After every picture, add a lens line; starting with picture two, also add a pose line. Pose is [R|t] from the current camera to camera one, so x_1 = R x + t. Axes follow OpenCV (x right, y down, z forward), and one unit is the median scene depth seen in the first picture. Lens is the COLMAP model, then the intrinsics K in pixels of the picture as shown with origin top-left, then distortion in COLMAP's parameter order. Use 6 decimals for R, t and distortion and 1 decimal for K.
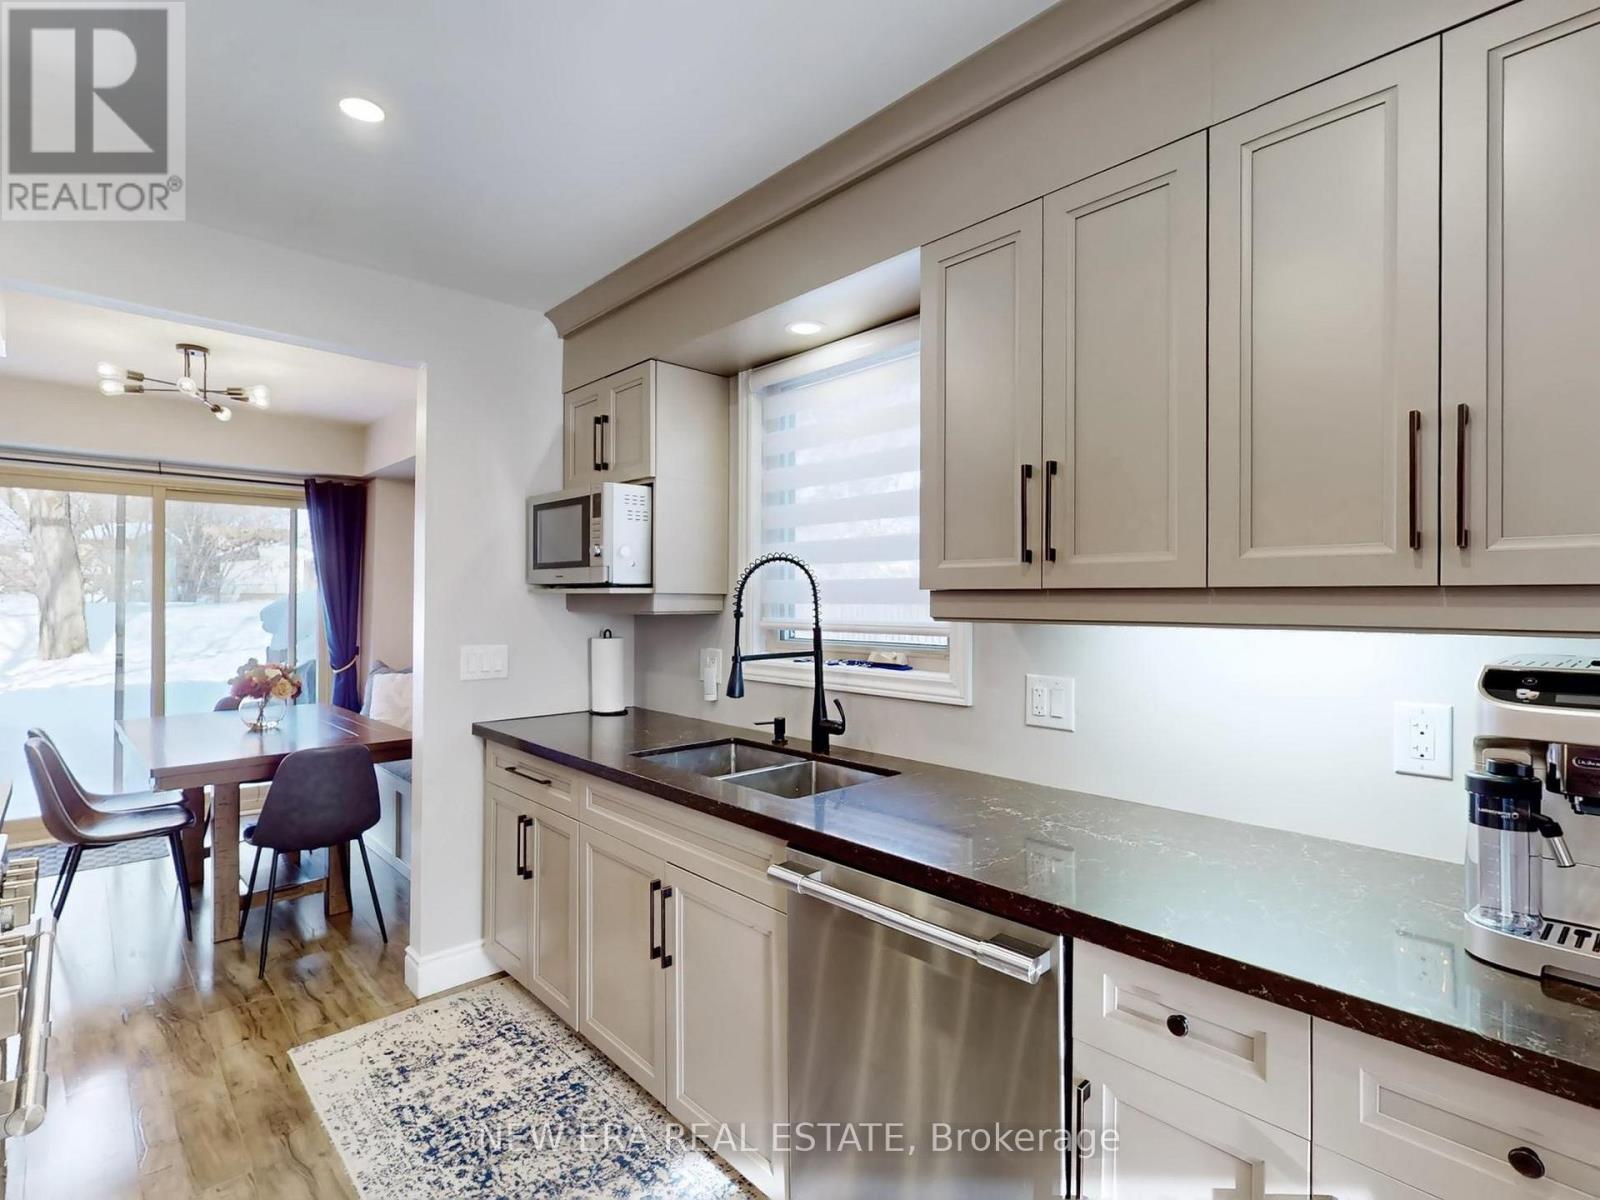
lens RADIAL K [[789.7, 0, 801.6], [0, 789.7, 598.9], [0, 0, 1]] dist [0.000765, -0.000441]
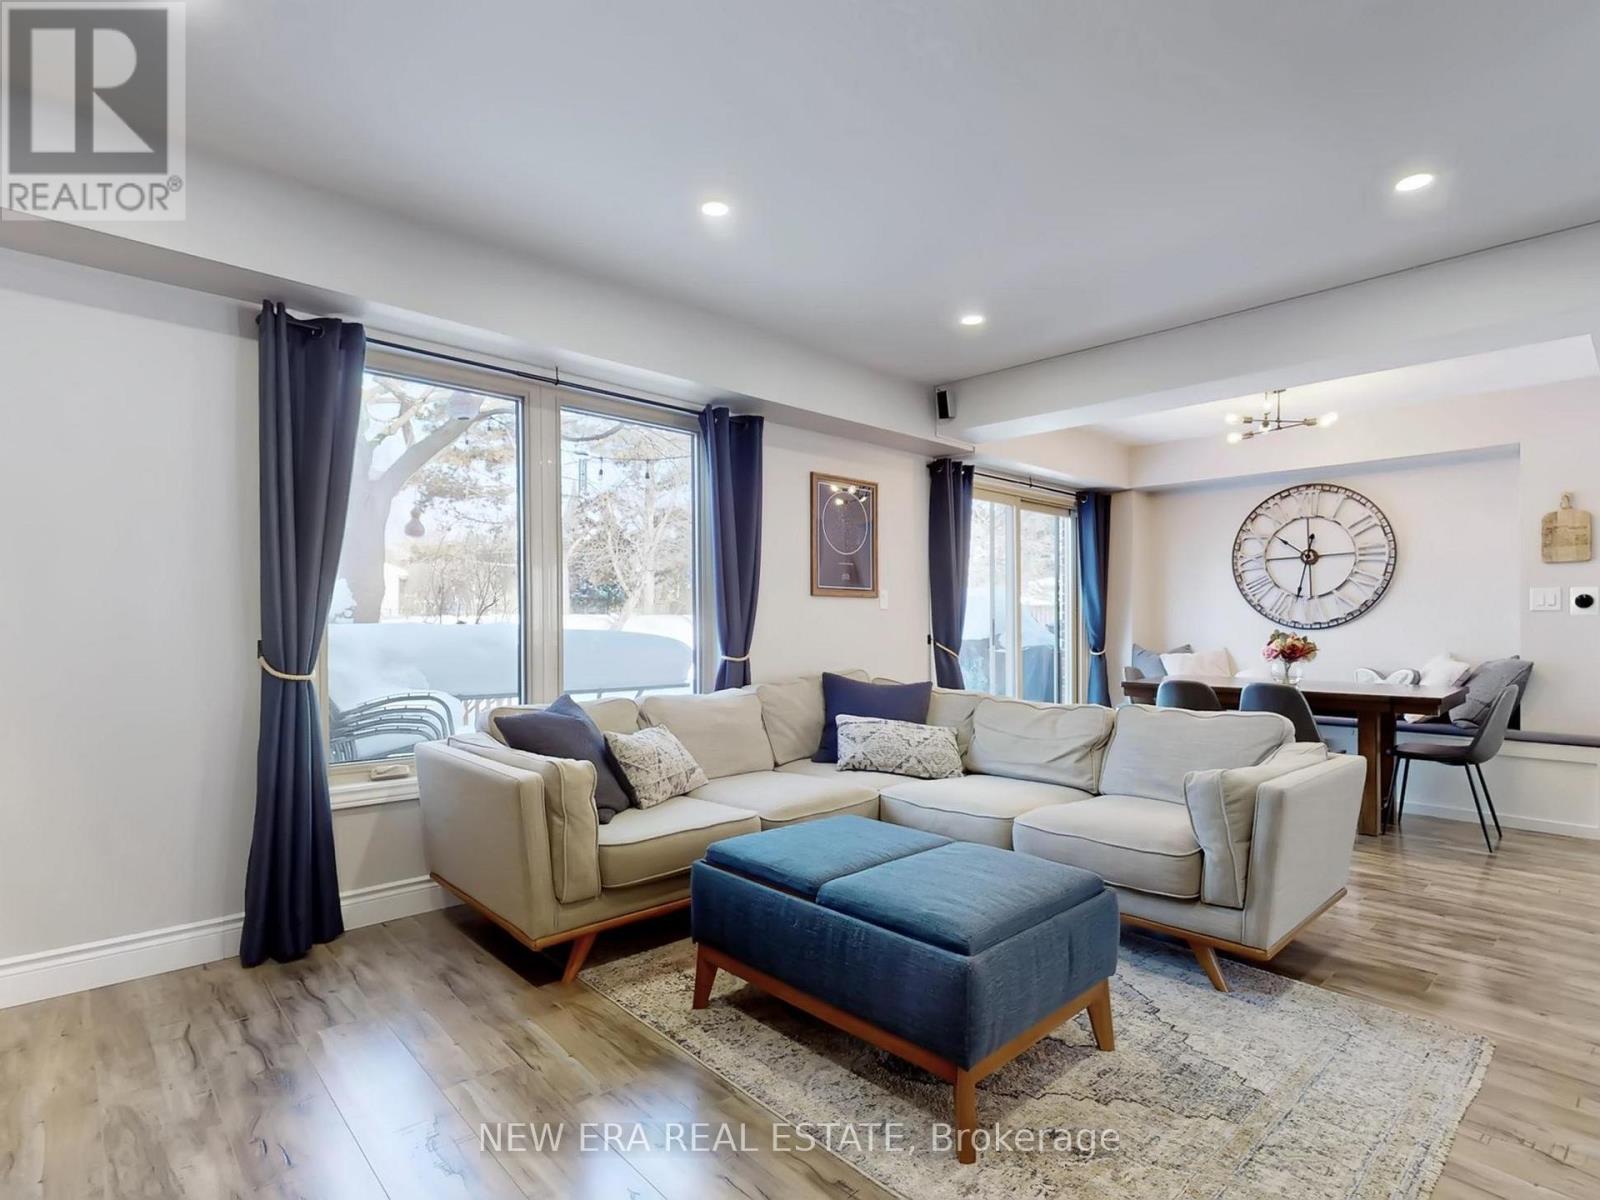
lens RADIAL K [[789.7, 0, 800.8], [0, 789.7, 615.6], [0, 0, 1]] dist [0.000765, -0.000441]
pose [[0.999888, 0.002081, -0.014838, -2.199821], [-0.002170, 0.999980, -0.005998, 0.093517], [0.014825, 0.006030, 0.999872, -0.412212]]
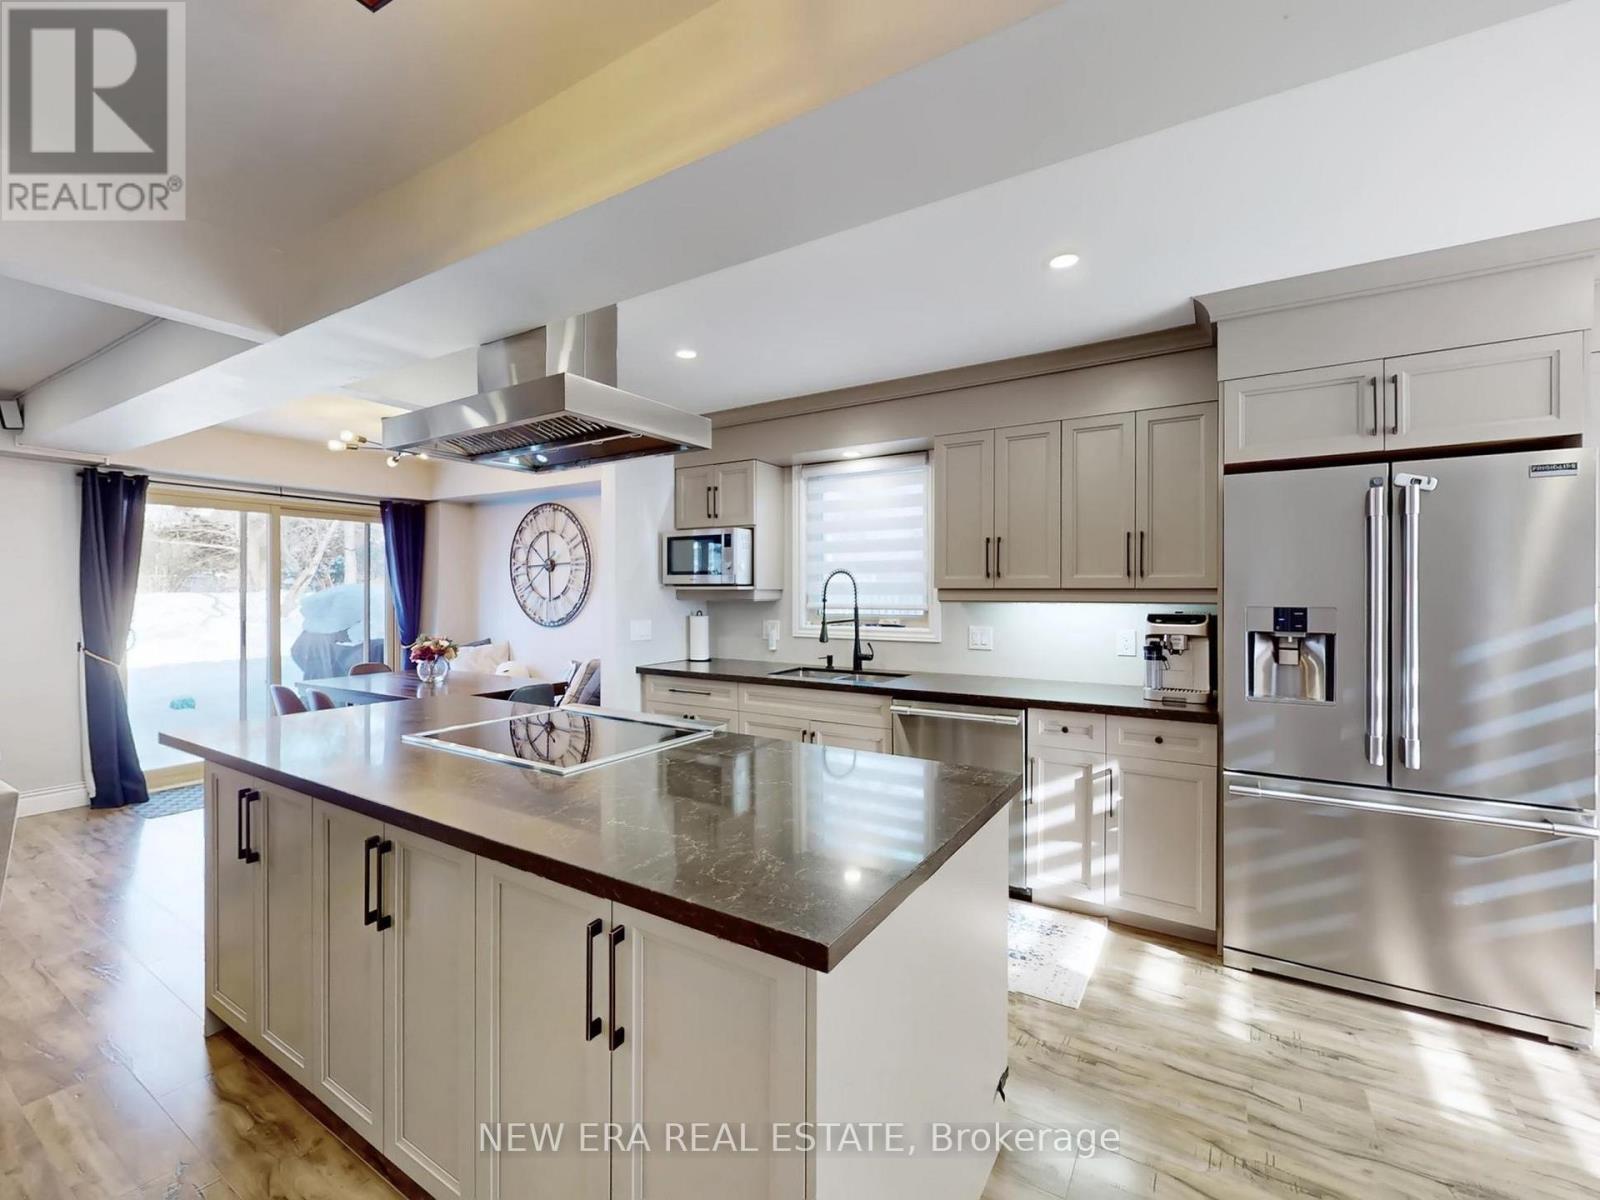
lens RADIAL K [[690.9, 0, 795.2], [0, 690.9, 594.7], [0, 0, 1]] dist [0.010430, 0.000049]
pose [[0.966162, -0.001981, 0.257928, -0.565326], [0.000814, 0.999989, 0.004630, -0.002448], [-0.257935, -0.004263, 0.966153, -0.613094]]
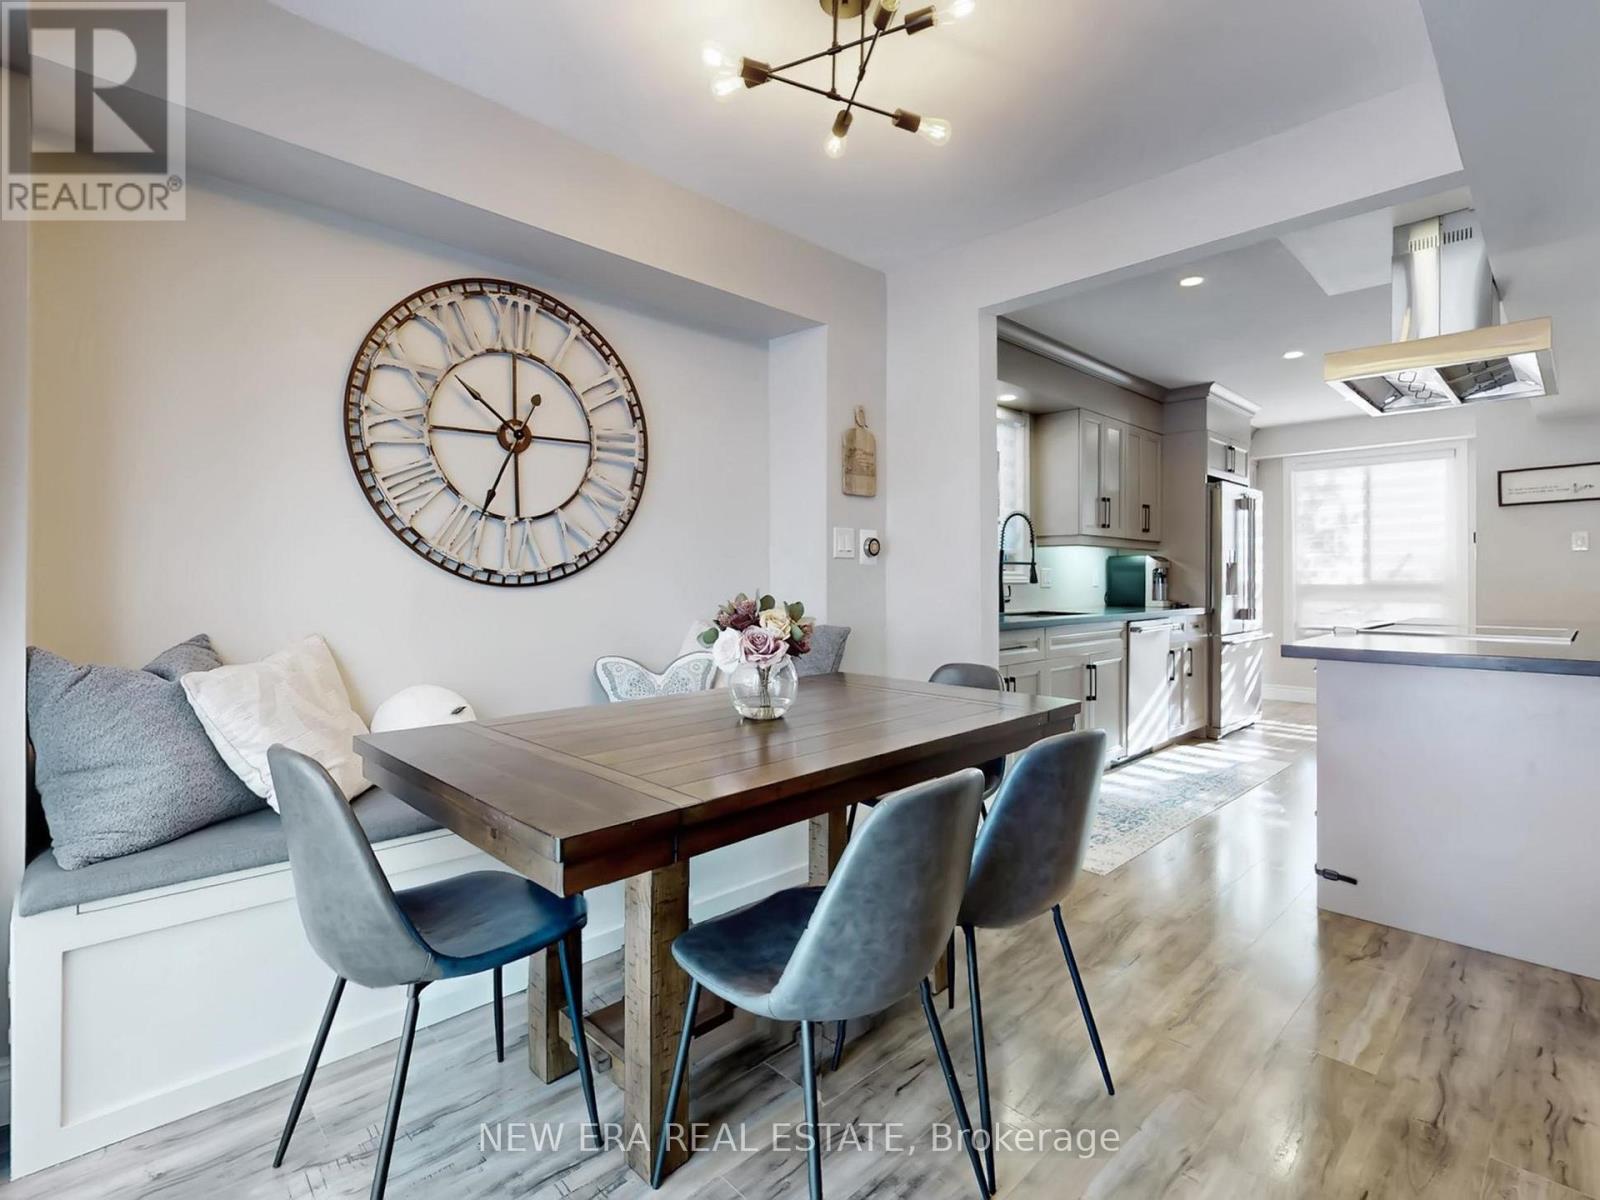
lens RADIAL K [[751.2, 0, 833.3], [0, 751.2, 568.4], [0, 0, 1]] dist [0.006285, -0.000719]
pose [[-0.035336, 0.007018, 0.999351, -1.829375], [-0.004306, 0.999965, -0.007175, 0.097554], [-0.999366, -0.004557, -0.035305, 1.479620]]
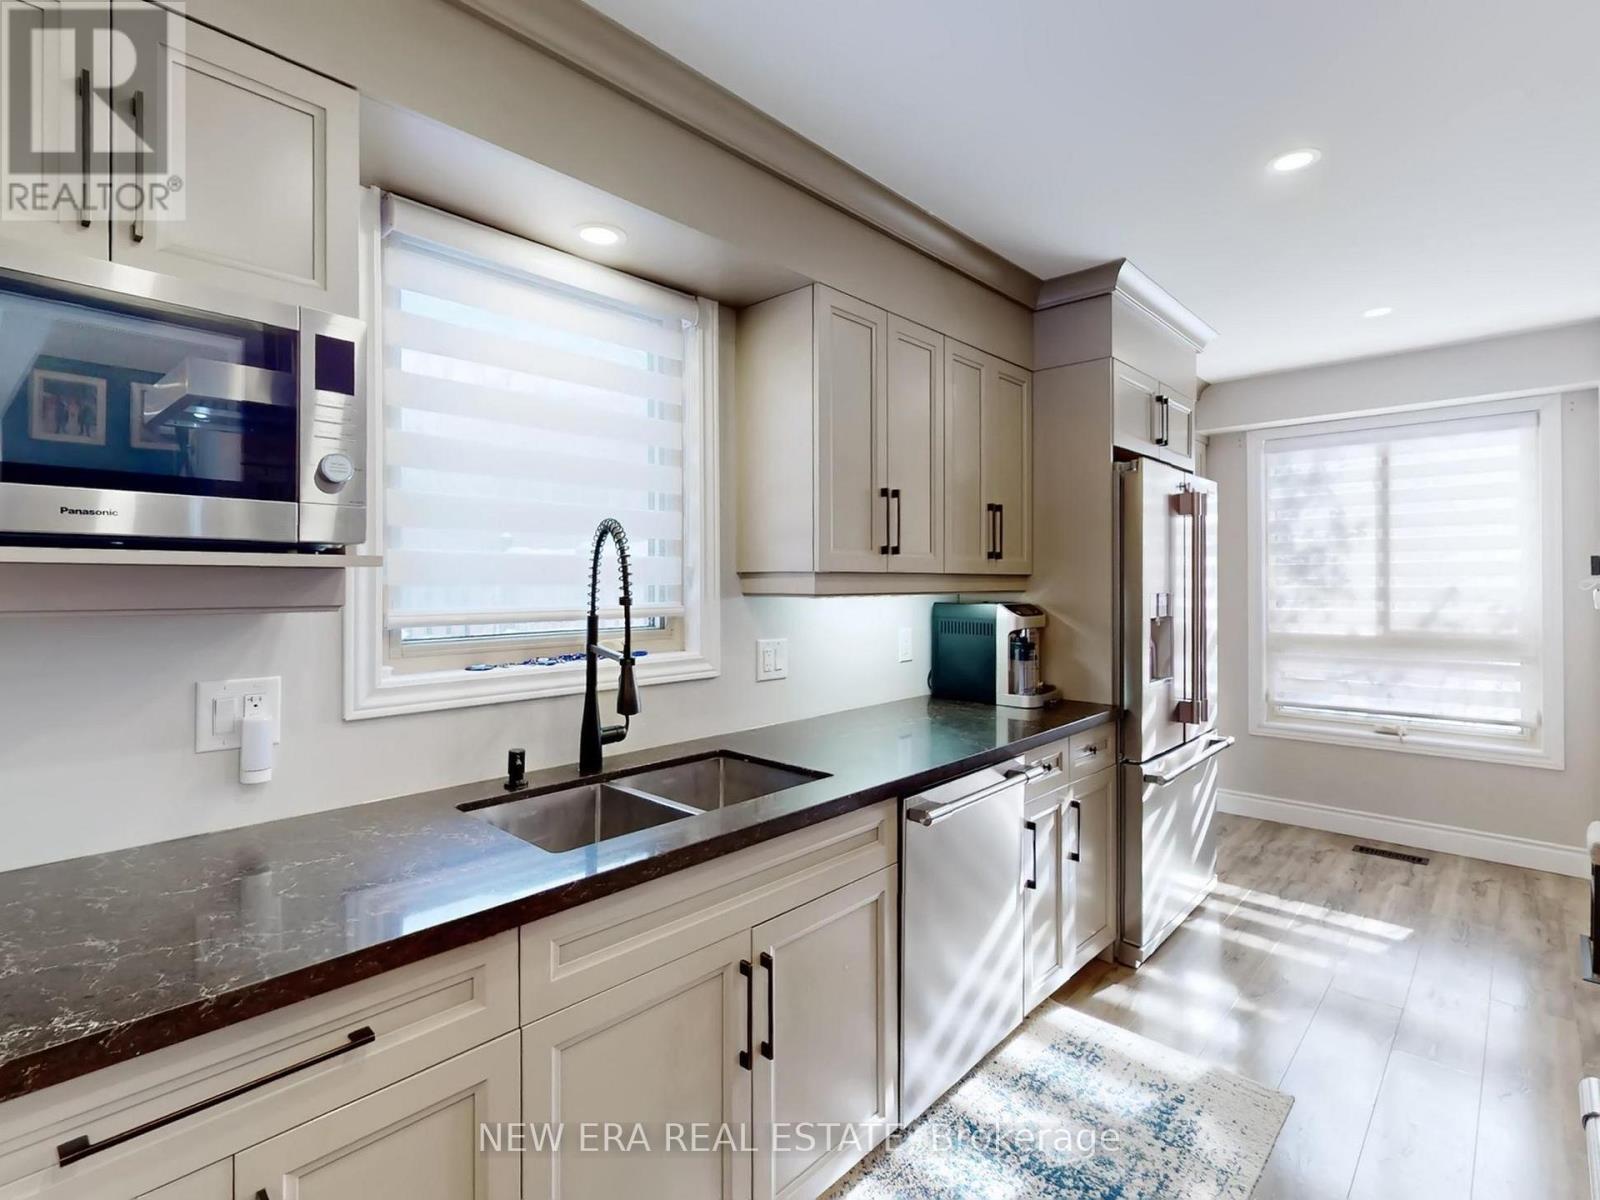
lens RADIAL K [[789.7, 0, 802.2], [0, 789.7, 571.8], [0, 0, 1]] dist [0.000765, -0.000441]
pose [[-0.080544, 0.008609, 0.996714, -0.780657], [-0.002488, 0.999958, -0.008838, -0.000249], [-0.996748, -0.003191, -0.080519, 0.852838]]
